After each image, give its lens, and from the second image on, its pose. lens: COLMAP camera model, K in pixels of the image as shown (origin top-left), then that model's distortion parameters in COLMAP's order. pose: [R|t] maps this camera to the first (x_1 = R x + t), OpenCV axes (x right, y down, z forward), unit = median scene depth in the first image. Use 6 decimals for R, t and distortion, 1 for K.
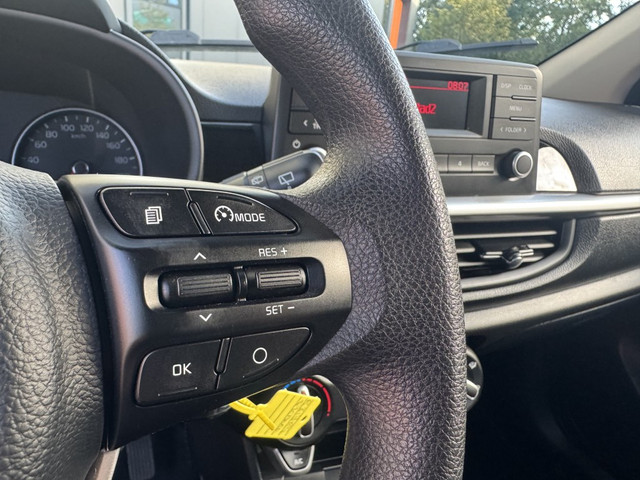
lens RADIAL K [[406.6, 0, 242.5], [0, 406.6, 241.3], [0, 0, 1]] dist [-0.001308, -0.000986]
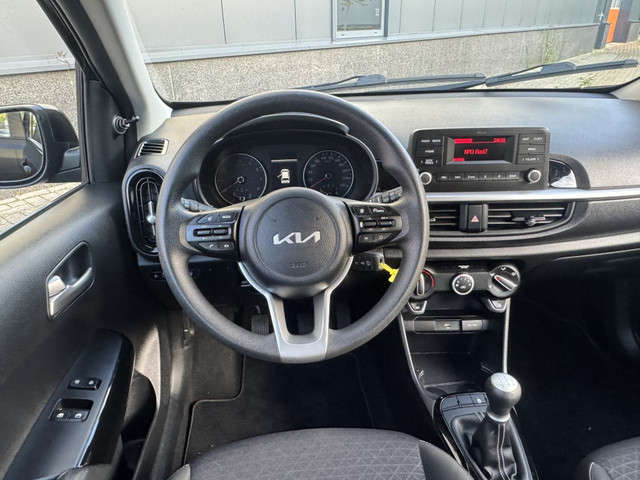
lens RADIAL K [[449.9, 0, 320.0], [0, 449.9, 240.0], [0, 0, 1]] dist [-0.002617, -0.000595]
pose [[0.962825, 0.055758, -0.264309, 0.267770], [-0.023525, 0.992055, 0.123586, -0.127169], [0.269100, -0.112774, 0.956487, -1.551930]]
